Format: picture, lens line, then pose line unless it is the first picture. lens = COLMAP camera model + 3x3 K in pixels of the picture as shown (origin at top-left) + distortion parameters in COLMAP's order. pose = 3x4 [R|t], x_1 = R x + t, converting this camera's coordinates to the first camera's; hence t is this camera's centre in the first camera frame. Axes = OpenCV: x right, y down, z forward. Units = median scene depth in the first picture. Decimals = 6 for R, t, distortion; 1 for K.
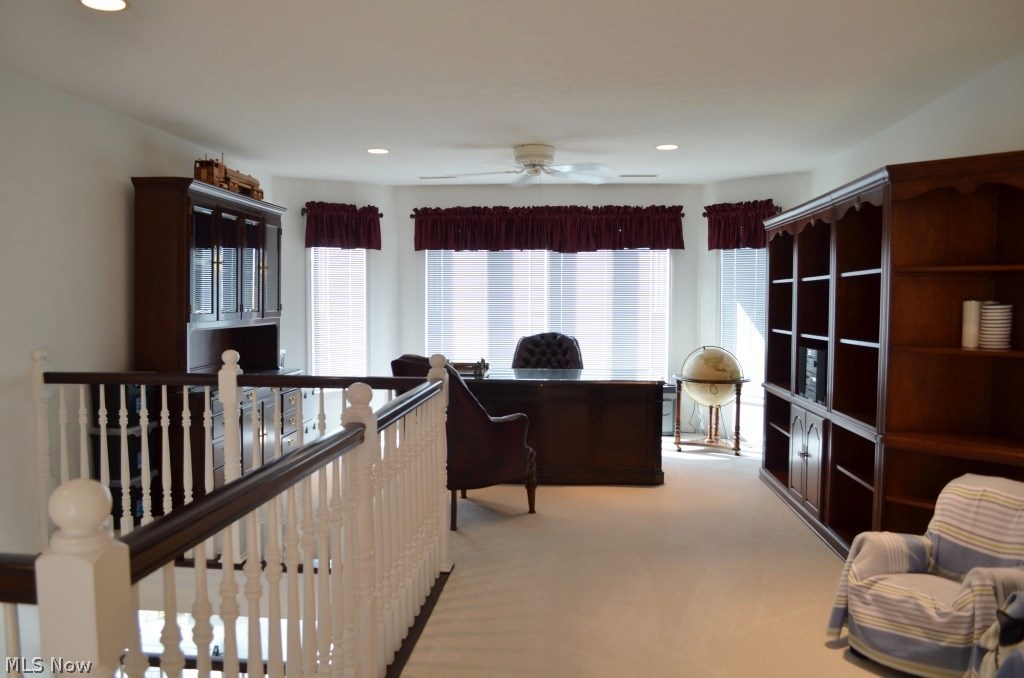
lens RADIAL K [[799.1, 0, 512.0], [0, 799.1, 339.0], [0, 0, 1]] dist [-0.081022, -0.000601]
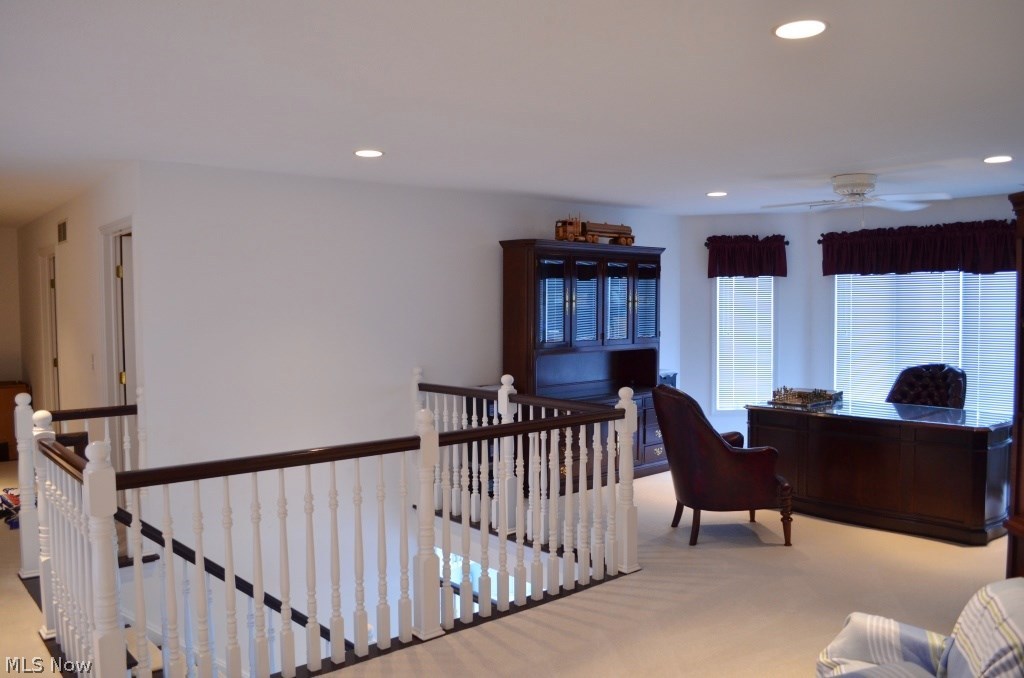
lens RADIAL K [[799.1, 0, 512.0], [0, 799.1, 339.0], [0, 0, 1]] dist [-0.081022, -0.000601]
pose [[0.713239, 0.019598, -0.700646, 0.324985], [-0.023461, 0.999716, 0.004082, -0.028578], [0.700528, 0.013527, 0.713497, 0.021058]]
